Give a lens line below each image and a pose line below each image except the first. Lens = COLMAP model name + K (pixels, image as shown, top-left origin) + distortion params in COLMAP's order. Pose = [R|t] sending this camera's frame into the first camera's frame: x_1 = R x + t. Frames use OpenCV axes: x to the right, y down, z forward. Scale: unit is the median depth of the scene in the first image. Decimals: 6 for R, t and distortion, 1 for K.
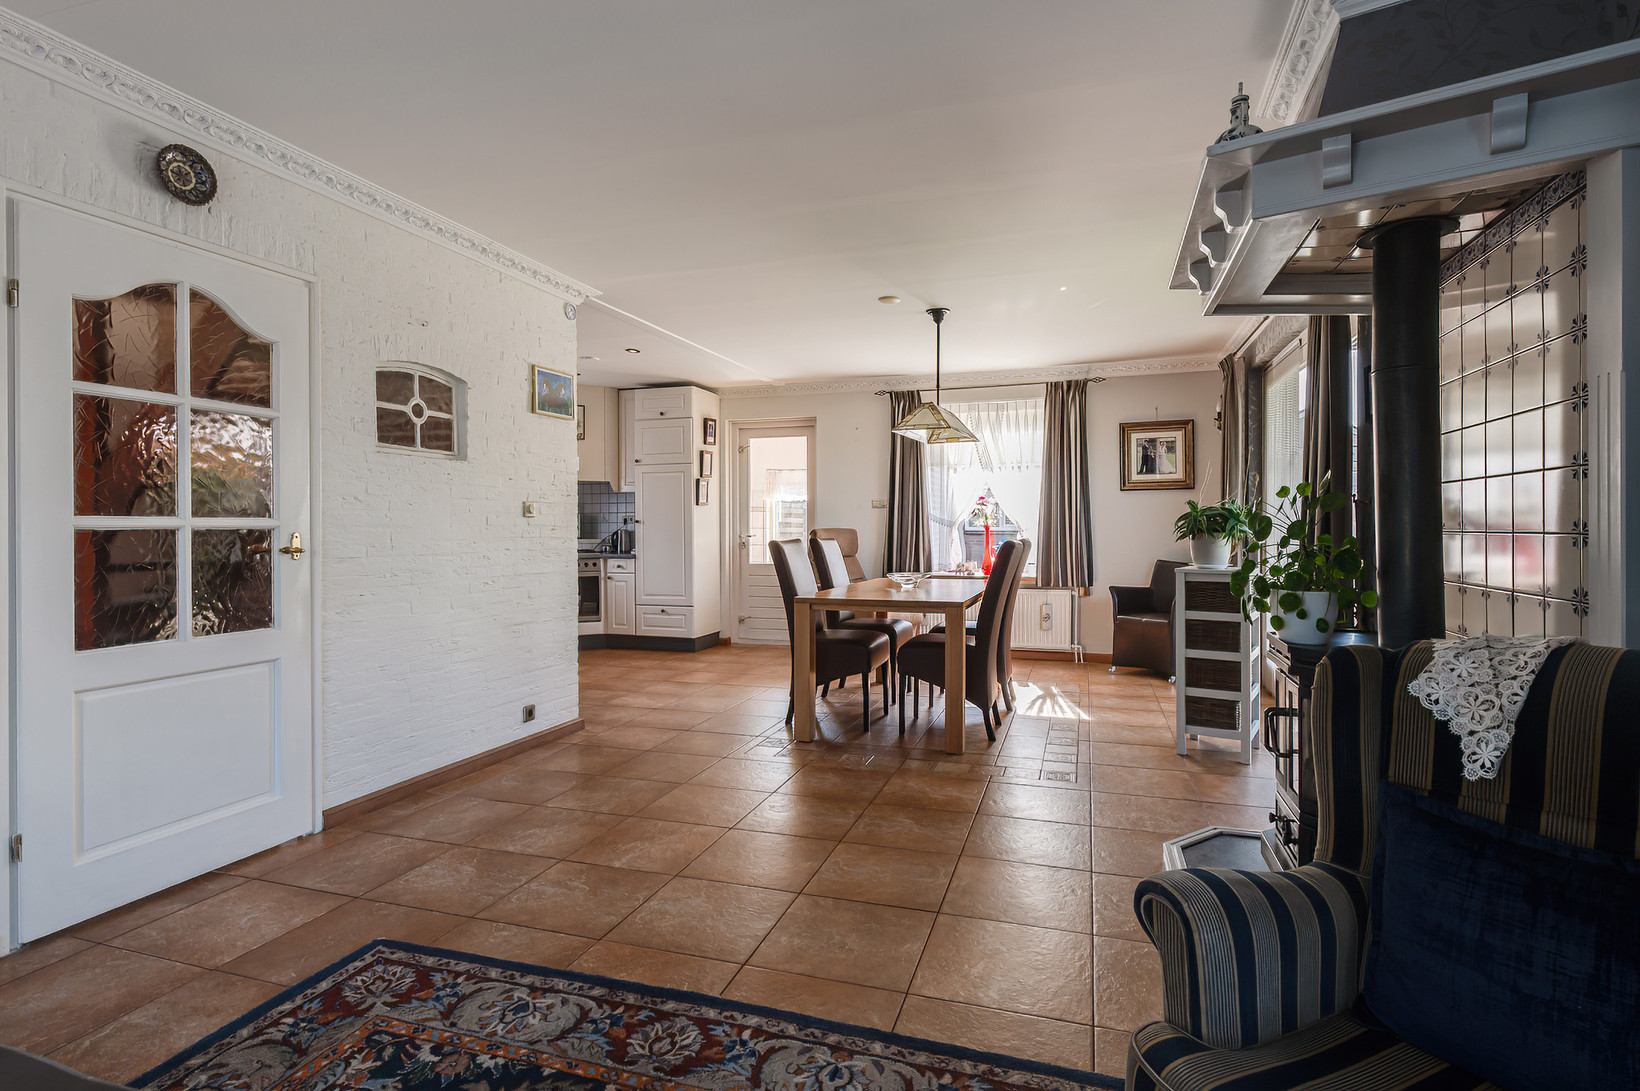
lens RADIAL K [[788.2, 0, 826.6], [0, 788.2, 529.5], [0, 0, 1]] dist [0.000661, 0.000202]
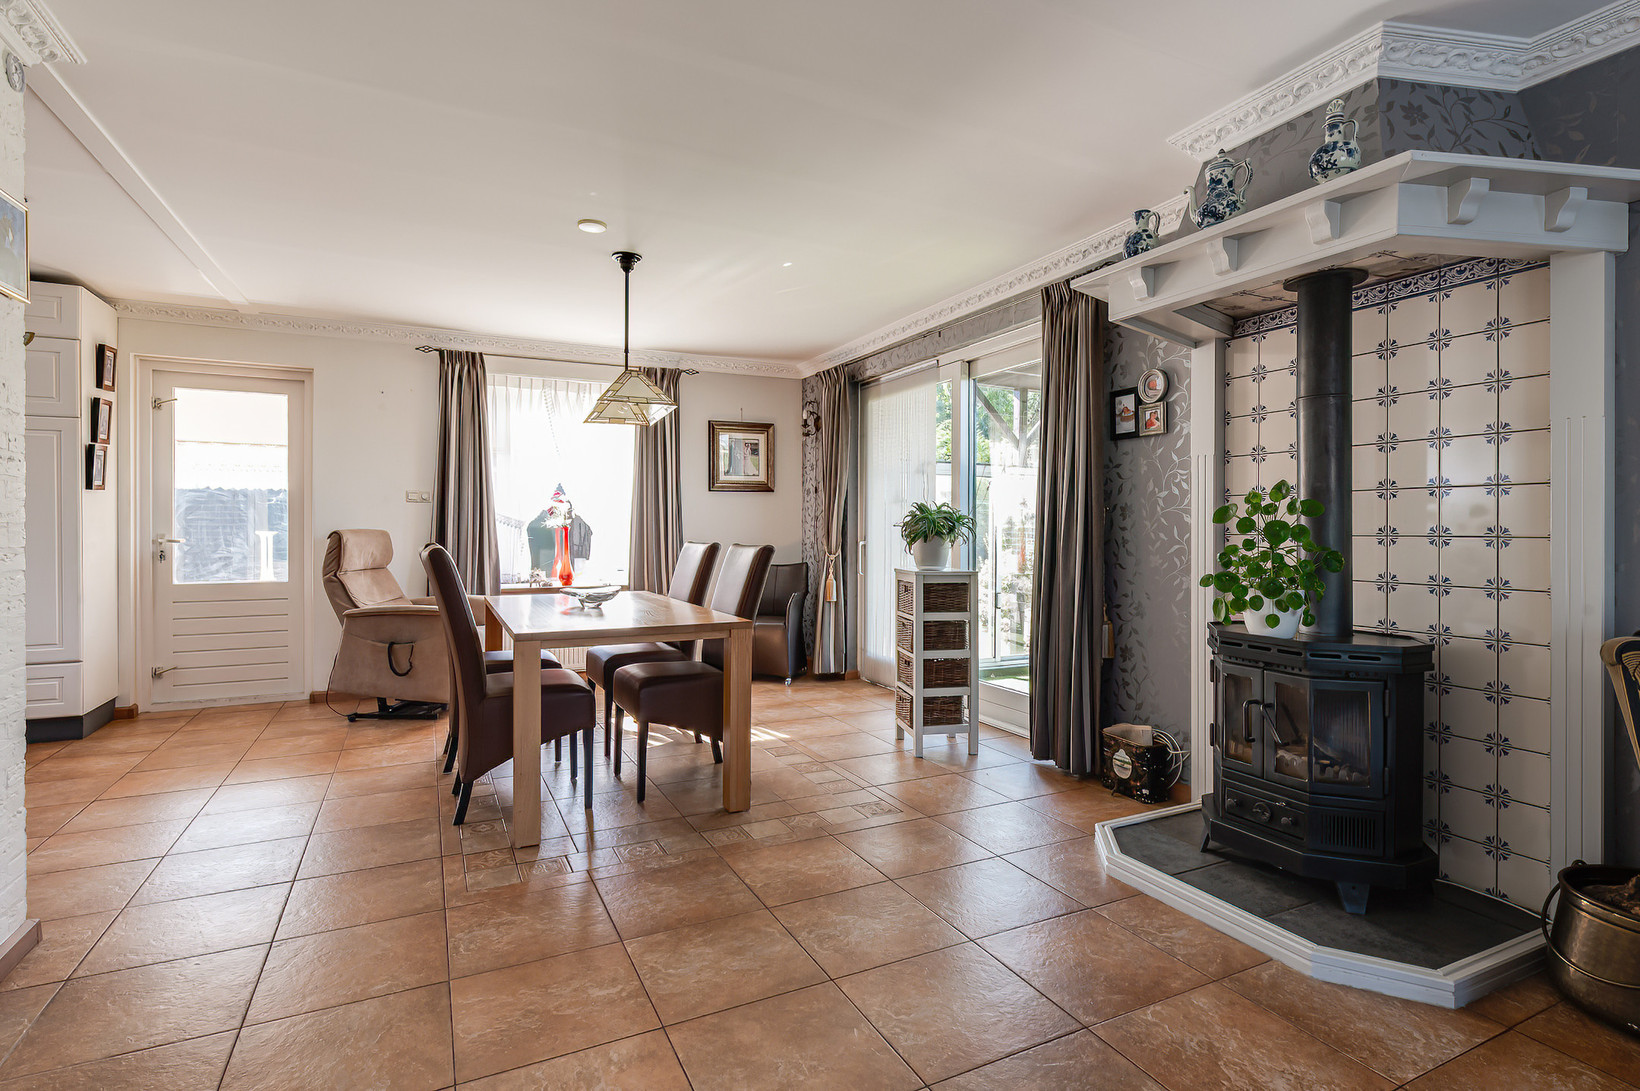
lens RADIAL K [[801.5, 0, 820.5], [0, 801.5, 538.3], [0, 0, 1]] dist [0.004948, 0.000507]
pose [[0.724559, -0.003916, 0.689202, -0.200127], [-0.001843, 0.999969, 0.007619, 0.000192], [-0.689211, -0.006790, 0.724529, 0.201896]]
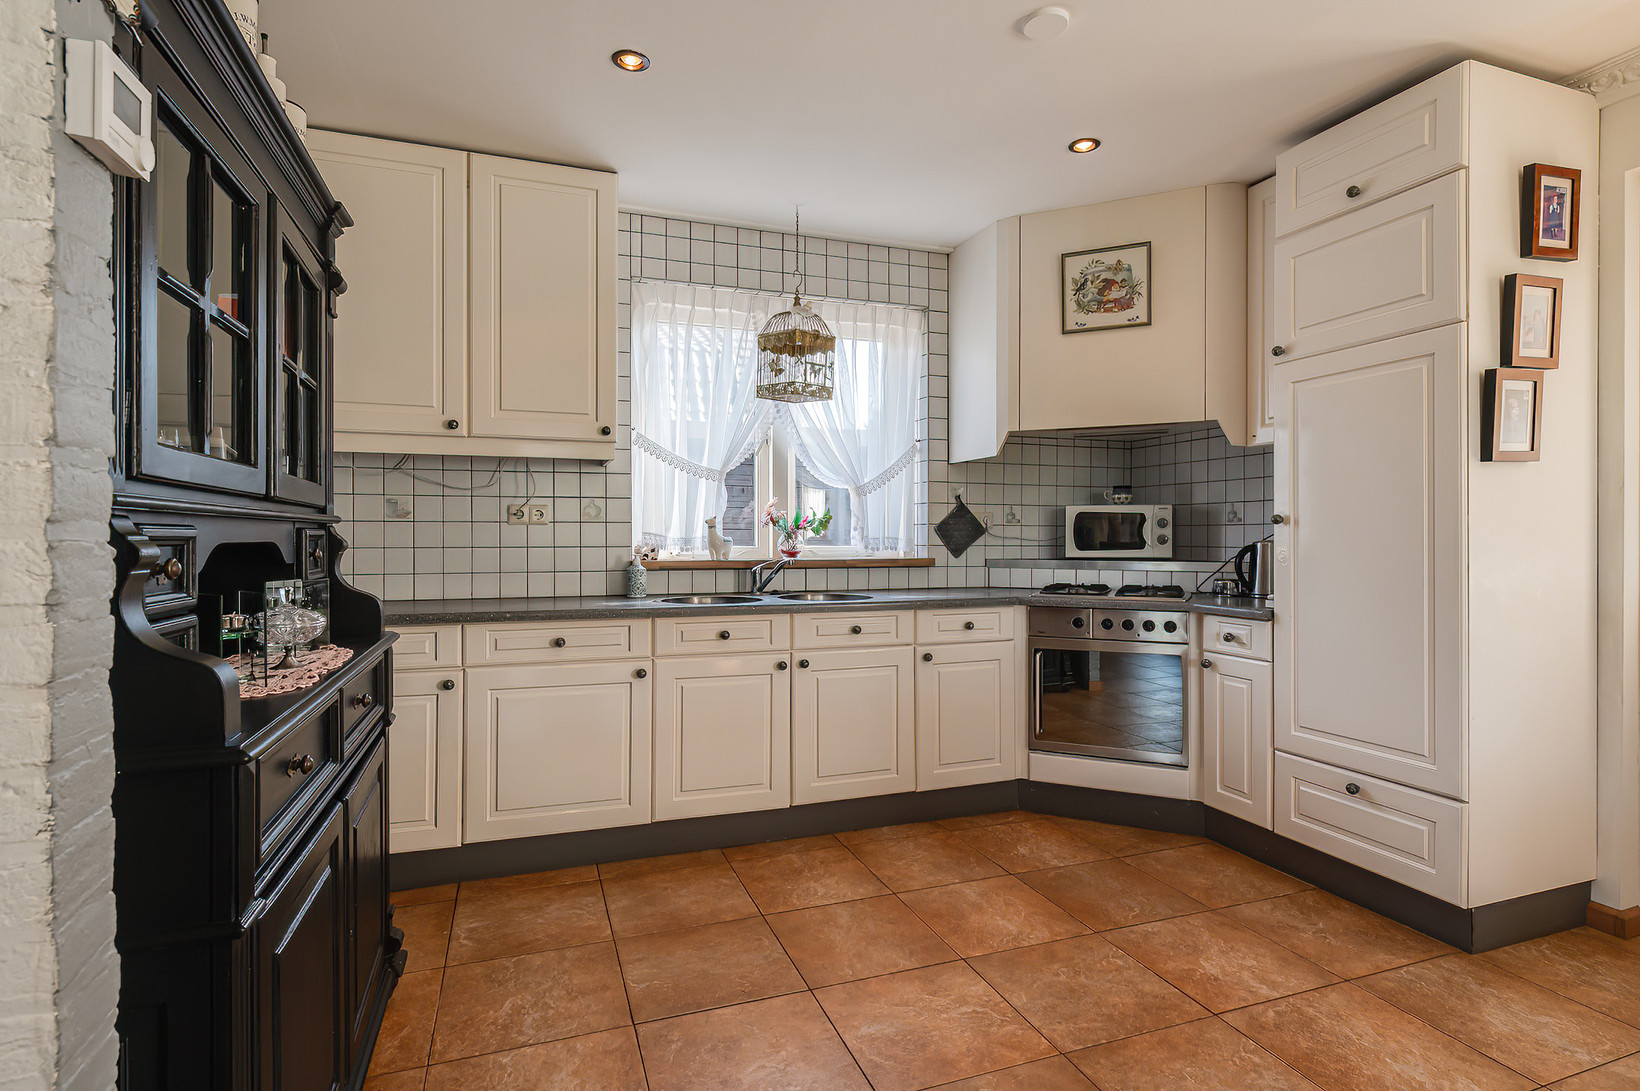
lens RADIAL K [[801.5, 0, 820.5], [0, 801.5, 538.3], [0, 0, 1]] dist [0.004948, 0.000507]
pose [[0.600573, 0.004590, -0.799557, -0.079321], [-0.004712, 0.999986, 0.002201, -0.001531], [0.799556, 0.002446, 0.600586, 0.675690]]
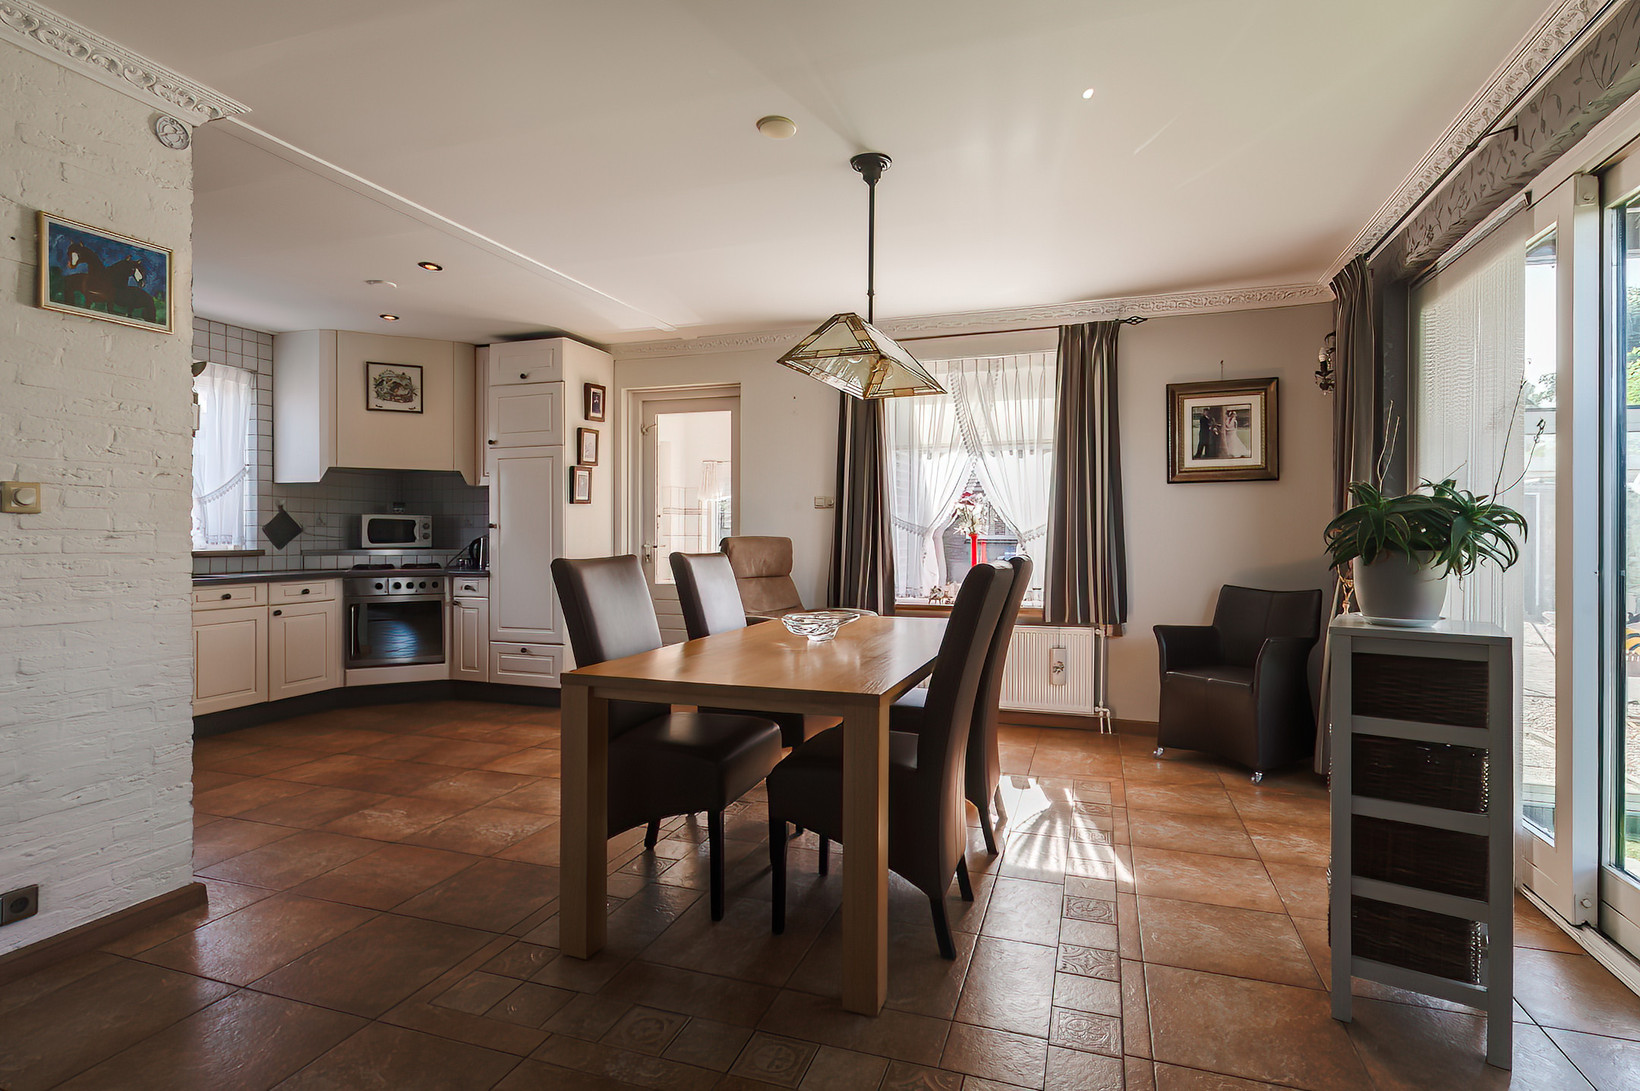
lens RADIAL K [[801.5, 0, 820.5], [0, 801.5, 538.3], [0, 0, 1]] dist [0.004948, 0.000507]
pose [[0.999804, 0.003691, -0.019463, 0.084915], [-0.003659, 0.999992, 0.001674, -0.001293], [0.019469, -0.001603, 0.999809, 0.296570]]
